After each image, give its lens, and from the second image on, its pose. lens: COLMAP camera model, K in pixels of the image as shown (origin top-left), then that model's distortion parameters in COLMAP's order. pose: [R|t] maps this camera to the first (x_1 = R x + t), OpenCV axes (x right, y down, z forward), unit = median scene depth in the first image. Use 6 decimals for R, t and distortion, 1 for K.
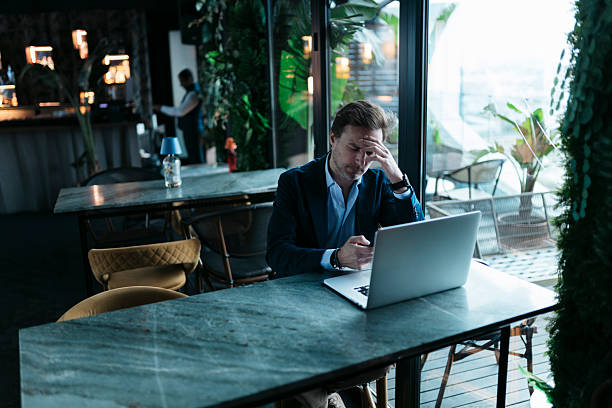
lens RADIAL K [[525.5, 0, 306.0], [0, 525.5, 204.0], [0, 0, 1]] dist [-0.062449, 0.000860]
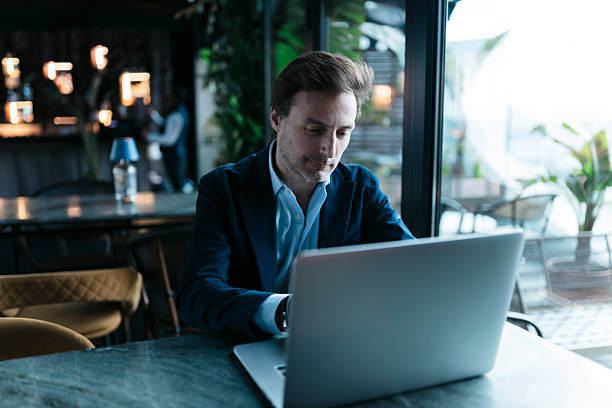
lens RADIAL K [[546.3, 0, 306.0], [0, 546.3, 204.0], [0, 0, 1]] dist [-0.038398, 0.002957]
pose [[0.997131, 0.037633, -0.065680, 0.048674], [-0.042146, 0.996745, -0.068730, 0.010440], [0.062880, 0.071301, 0.995471, 0.142618]]
